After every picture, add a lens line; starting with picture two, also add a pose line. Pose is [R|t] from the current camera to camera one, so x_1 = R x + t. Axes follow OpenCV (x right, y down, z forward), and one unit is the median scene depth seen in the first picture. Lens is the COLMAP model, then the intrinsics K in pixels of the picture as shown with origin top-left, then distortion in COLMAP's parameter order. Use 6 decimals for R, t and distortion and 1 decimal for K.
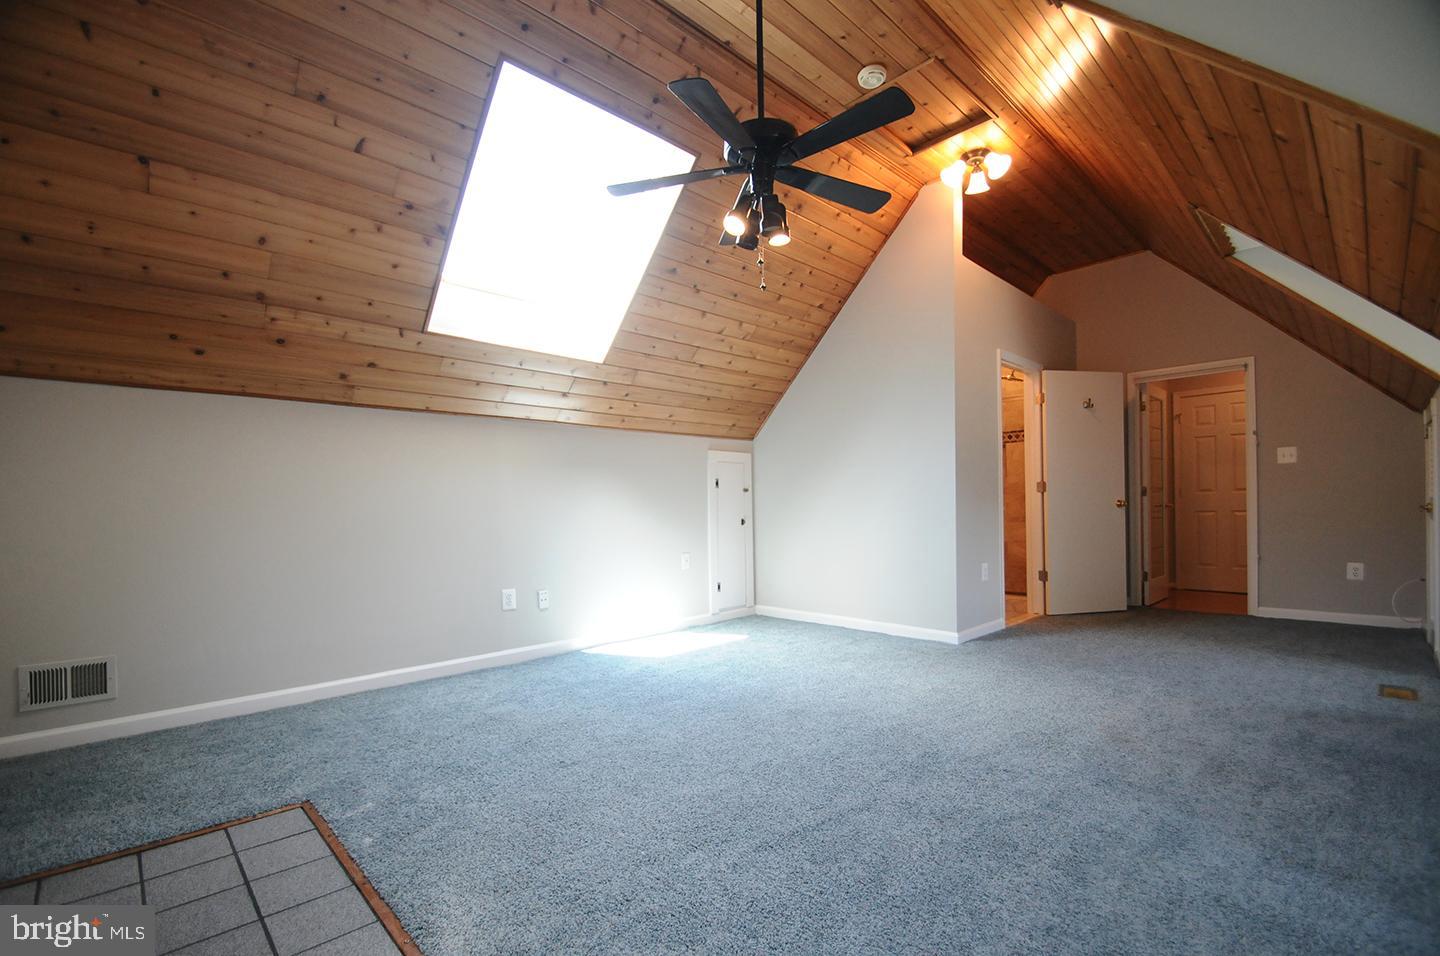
lens RADIAL K [[636.5, 0, 717.2], [0, 636.5, 511.5], [0, 0, 1]] dist [0.022641, -0.021398]
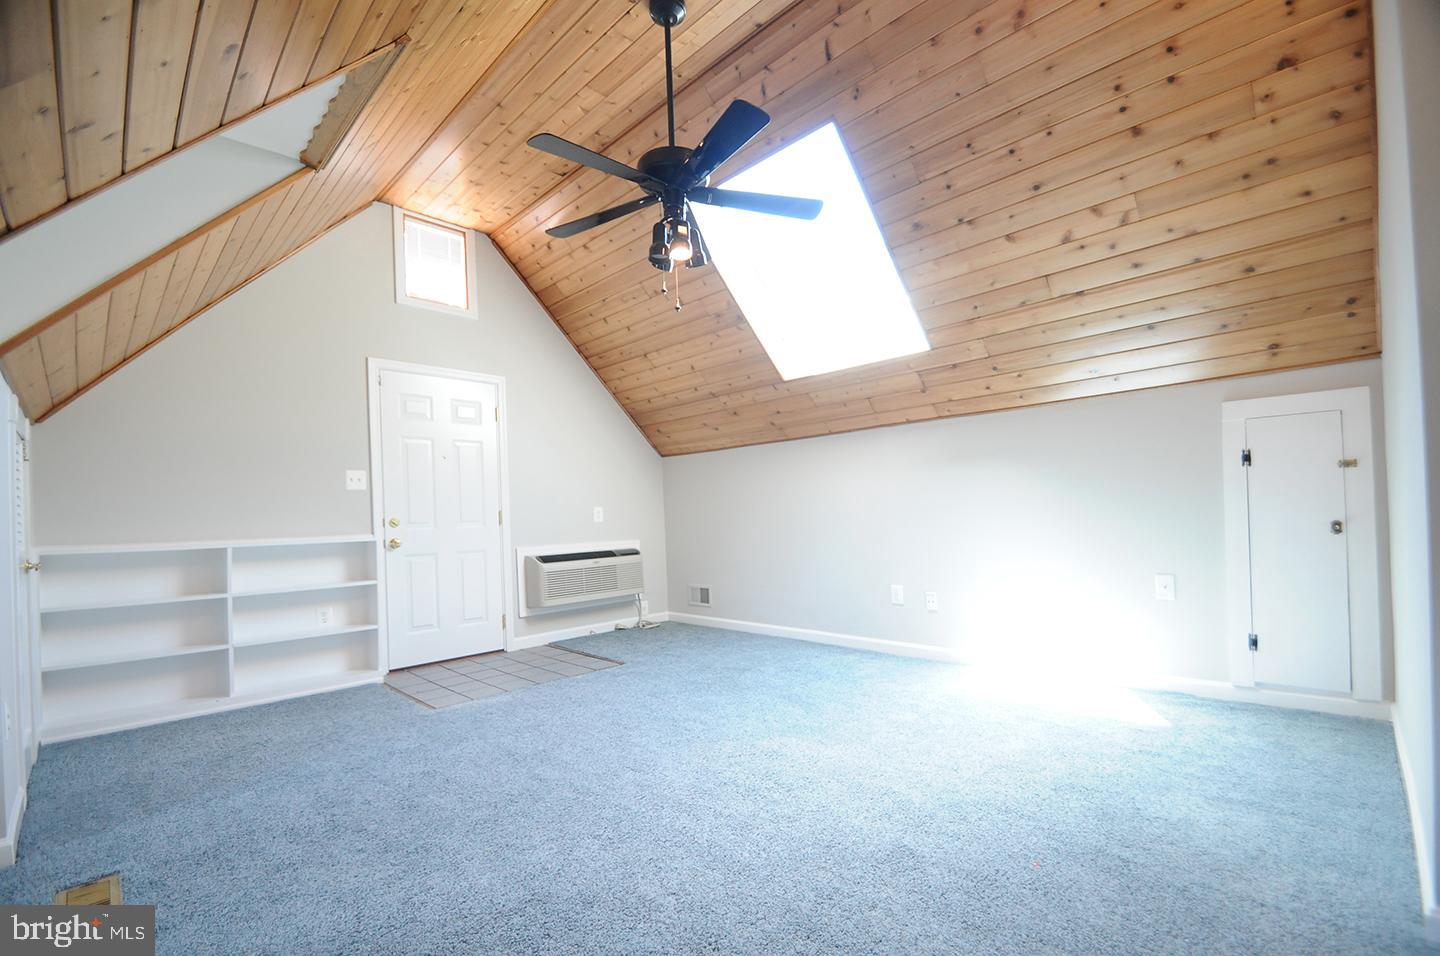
lens RADIAL K [[636.5, 0, 717.2], [0, 636.5, 511.5], [0, 0, 1]] dist [0.022641, -0.021398]
pose [[0.011303, 0.010284, -0.999883, 0.734621], [0.029276, 0.999515, 0.010611, -0.021396], [0.999507, -0.029393, 0.010996, 0.690817]]
